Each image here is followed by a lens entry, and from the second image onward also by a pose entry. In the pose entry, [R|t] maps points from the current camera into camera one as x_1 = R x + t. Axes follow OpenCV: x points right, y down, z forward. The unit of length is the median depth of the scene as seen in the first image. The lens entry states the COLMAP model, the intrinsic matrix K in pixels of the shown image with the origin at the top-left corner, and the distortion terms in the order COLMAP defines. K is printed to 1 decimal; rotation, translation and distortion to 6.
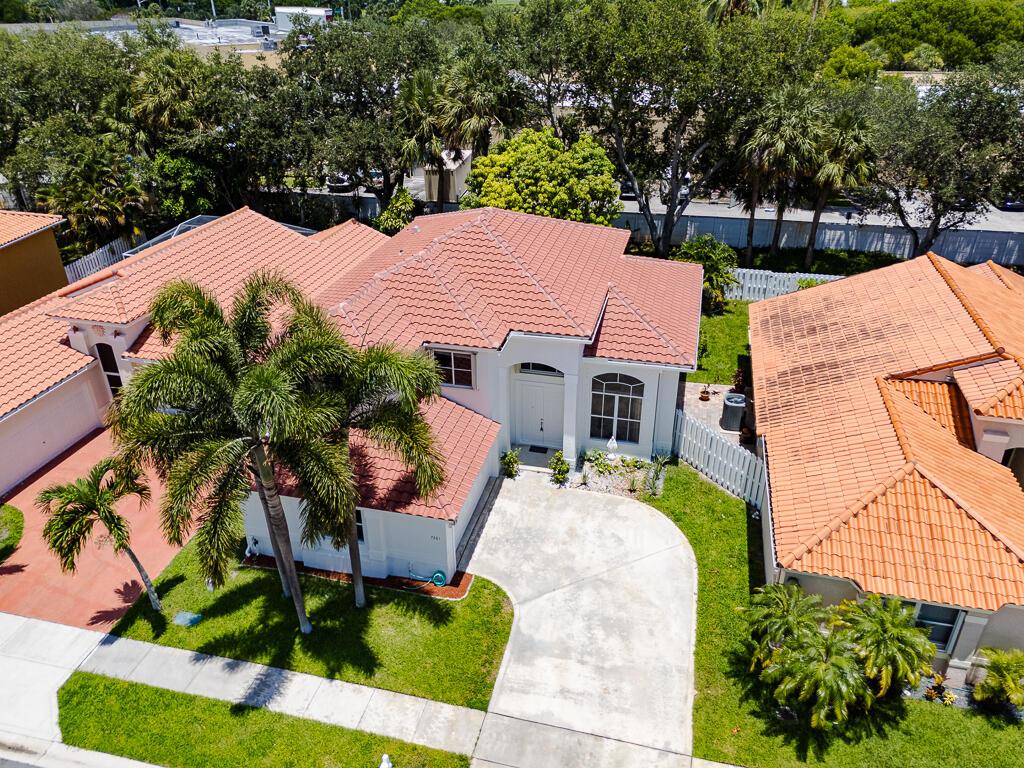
lens RADIAL K [[747.8, 0, 509.4], [0, 747.8, 385.6], [0, 0, 1]] dist [0.075338, -0.081262]
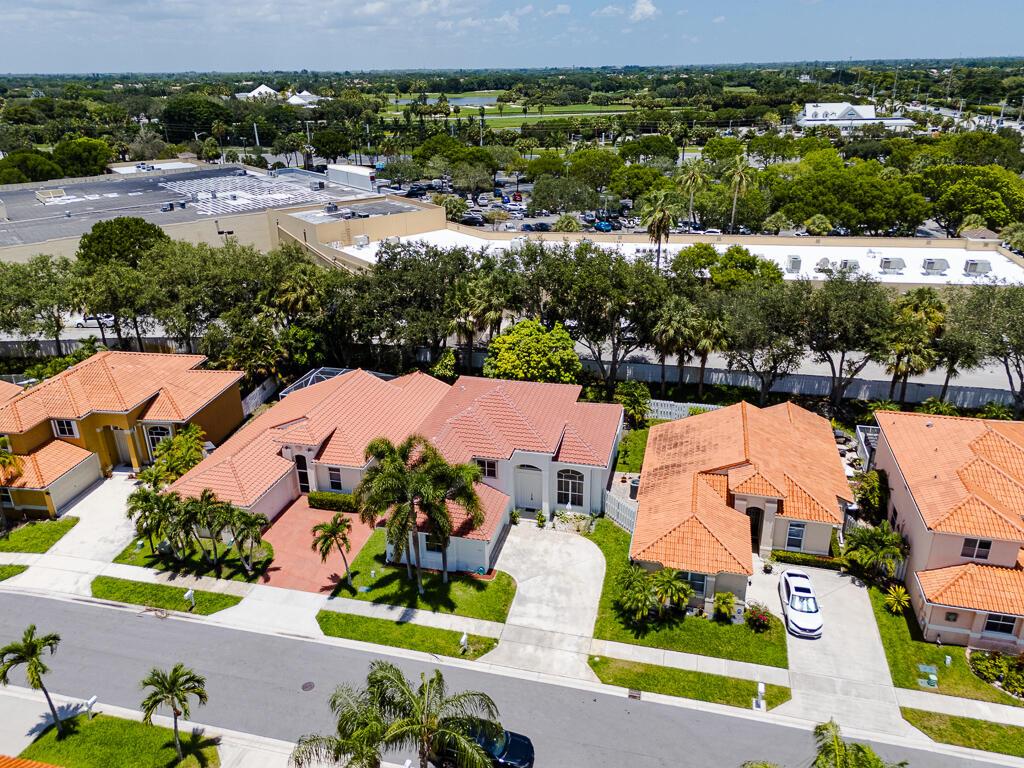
lens RADIAL K [[747.8, 0, 509.4], [0, 747.8, 385.6], [0, 0, 1]] dist [0.075338, -0.081262]
pose [[0.999941, -0.006855, -0.008388, 0.005090], [0.006012, 0.995300, -0.096656, -0.046964], [0.009012, 0.096600, 0.995283, -0.962744]]
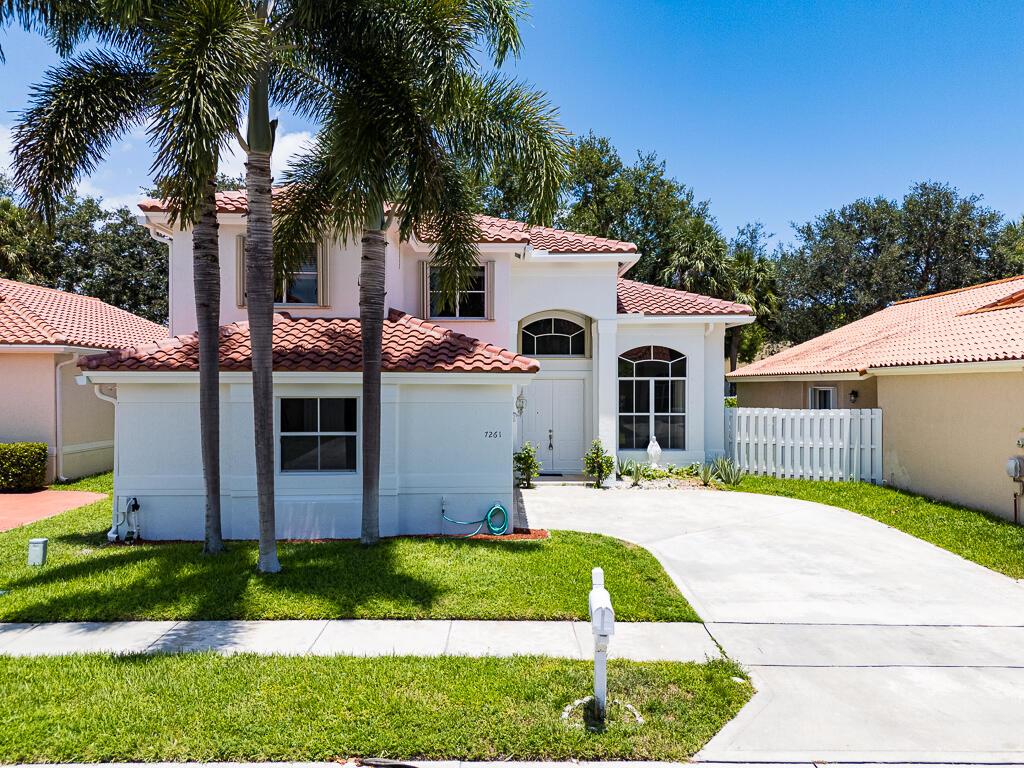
lens RADIAL K [[747.8, 0, 509.4], [0, 747.8, 385.6], [0, 0, 1]] dist [0.075338, -0.081262]
pose [[0.966611, 0.015511, 0.255777, -0.195898], [0.109950, 0.876506, -0.468667, 0.368443], [-0.231459, 0.481142, 0.845535, 0.400741]]
